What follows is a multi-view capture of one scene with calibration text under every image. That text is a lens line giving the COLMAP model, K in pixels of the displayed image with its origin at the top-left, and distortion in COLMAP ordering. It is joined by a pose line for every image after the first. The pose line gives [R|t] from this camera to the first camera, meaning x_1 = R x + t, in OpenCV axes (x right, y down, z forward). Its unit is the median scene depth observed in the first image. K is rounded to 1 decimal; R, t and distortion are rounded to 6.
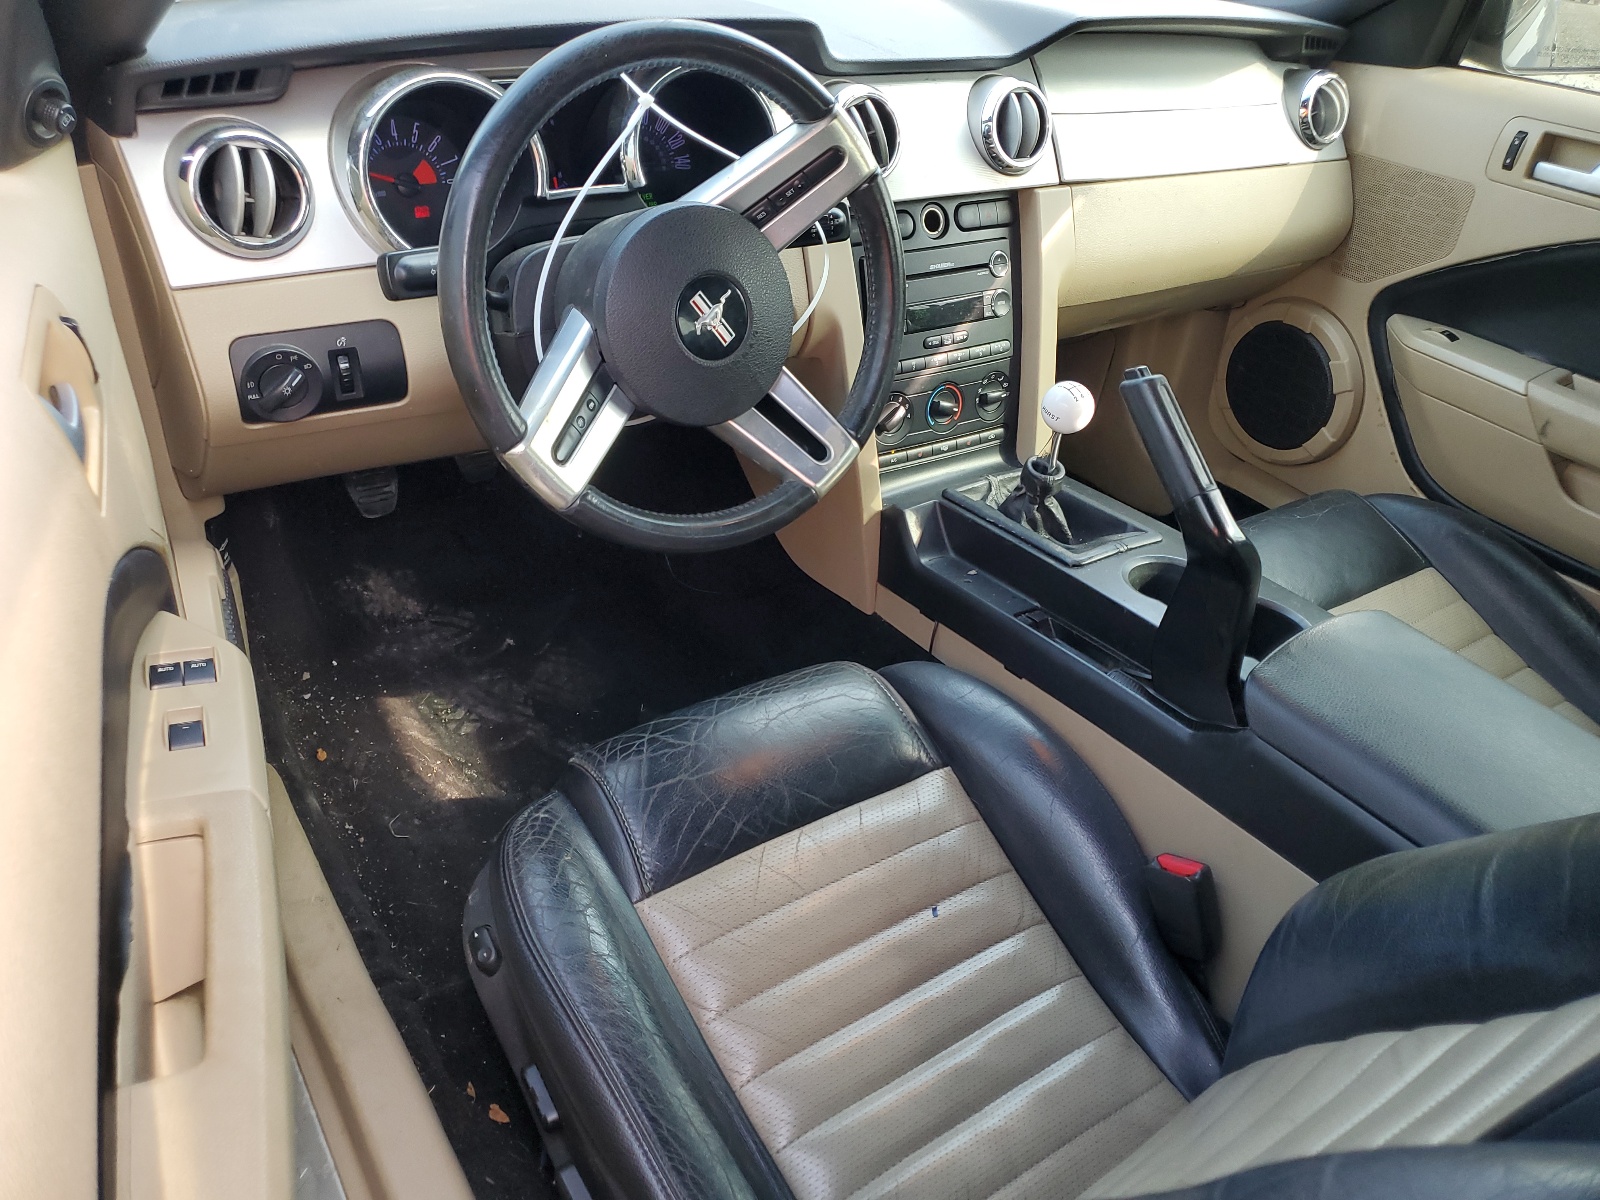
lens RADIAL K [[1268.5, 0, 800.0], [0, 1268.5, 600.0], [0, 0, 1]] dist [0.037515, -0.001906]
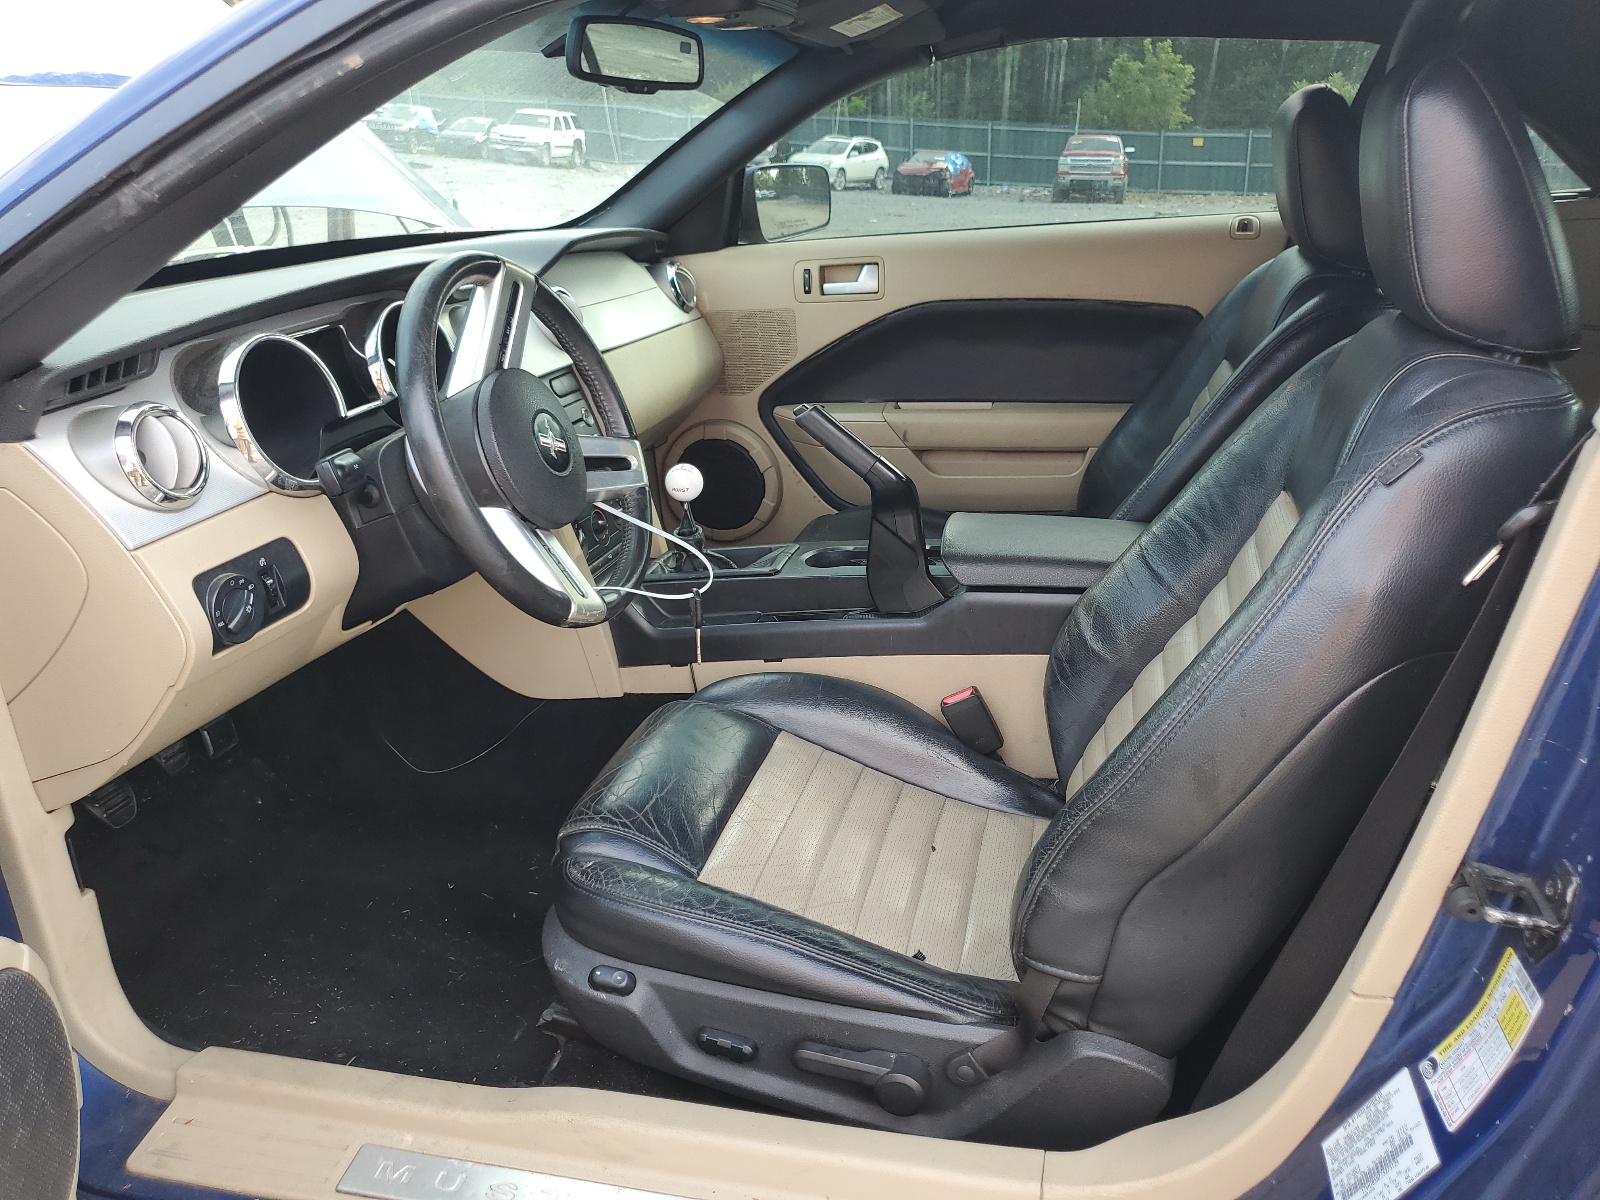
lens RADIAL K [[1268.5, 0, 800.0], [0, 1268.5, 600.0], [0, 0, 1]] dist [0.037515, -0.001906]
pose [[0.743207, -0.340399, 0.575996, -0.451665], [0.458662, 0.885988, -0.068216, 0.084544], [-0.487106, 0.314886, 0.814601, -0.102578]]
